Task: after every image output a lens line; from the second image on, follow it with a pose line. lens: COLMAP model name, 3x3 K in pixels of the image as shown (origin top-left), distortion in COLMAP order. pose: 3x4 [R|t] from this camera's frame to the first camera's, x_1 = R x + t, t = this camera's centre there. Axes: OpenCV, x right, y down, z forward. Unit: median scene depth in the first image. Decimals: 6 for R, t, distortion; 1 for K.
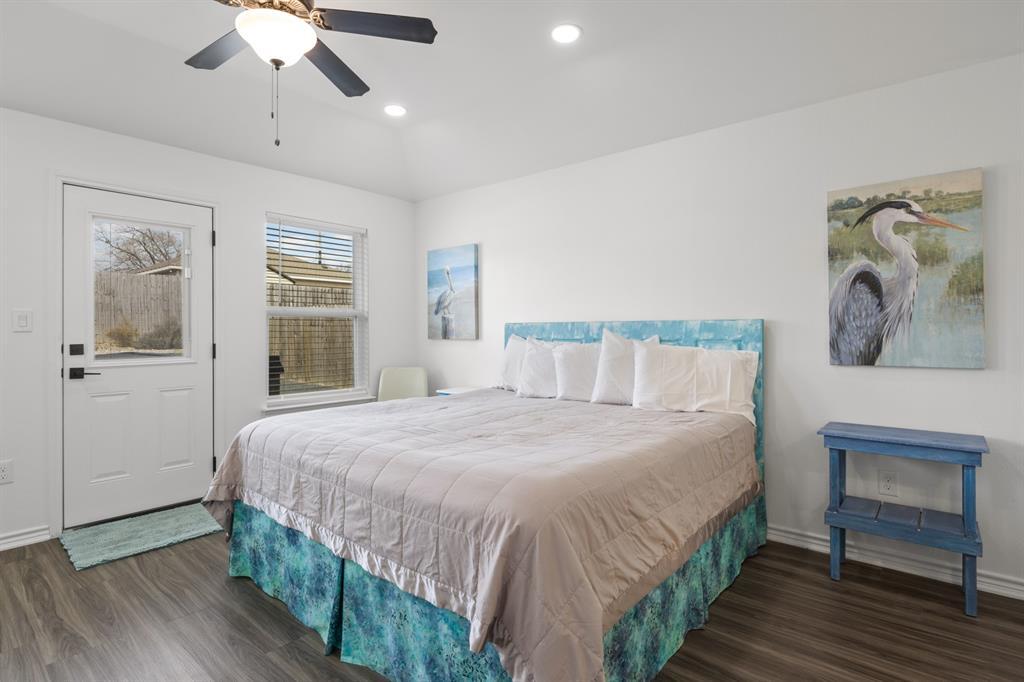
lens RADIAL K [[518.6, 0, 516.2], [0, 518.6, 336.0], [0, 0, 1]] dist [-0.010310, 0.000153]
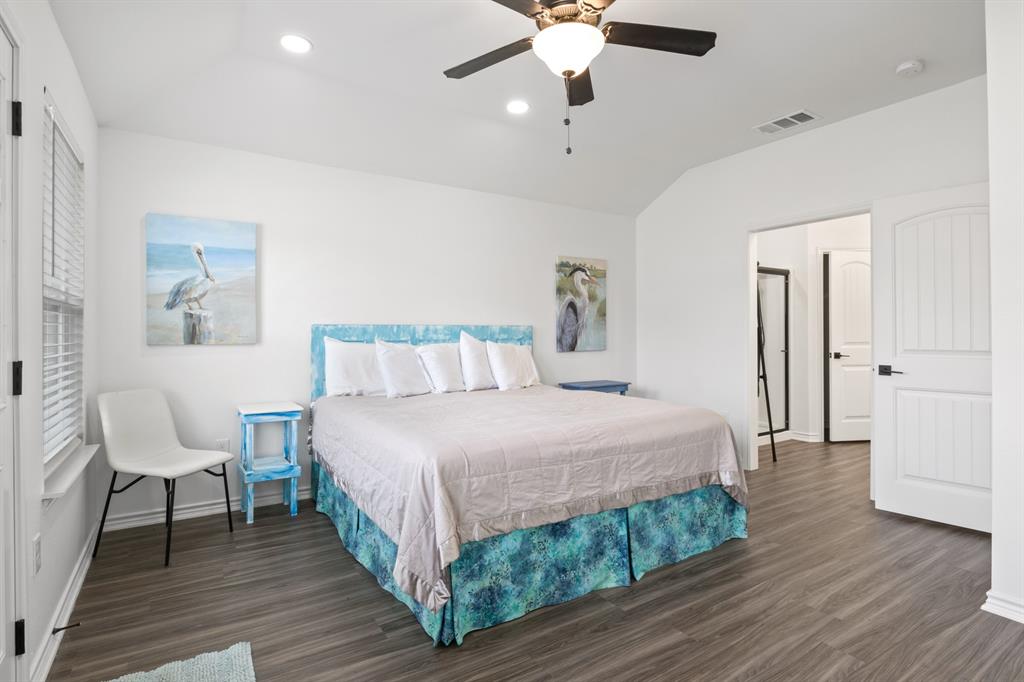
lens RADIAL K [[518.6, 0, 517.0], [0, 518.6, 334.3], [0, 0, 1]] dist [-0.010310, 0.000153]
pose [[0.285297, -0.001826, 0.958437, -1.156517], [0.008938, 0.999960, -0.000756, -0.005660], [-0.958397, 0.008783, 0.285302, 0.619097]]
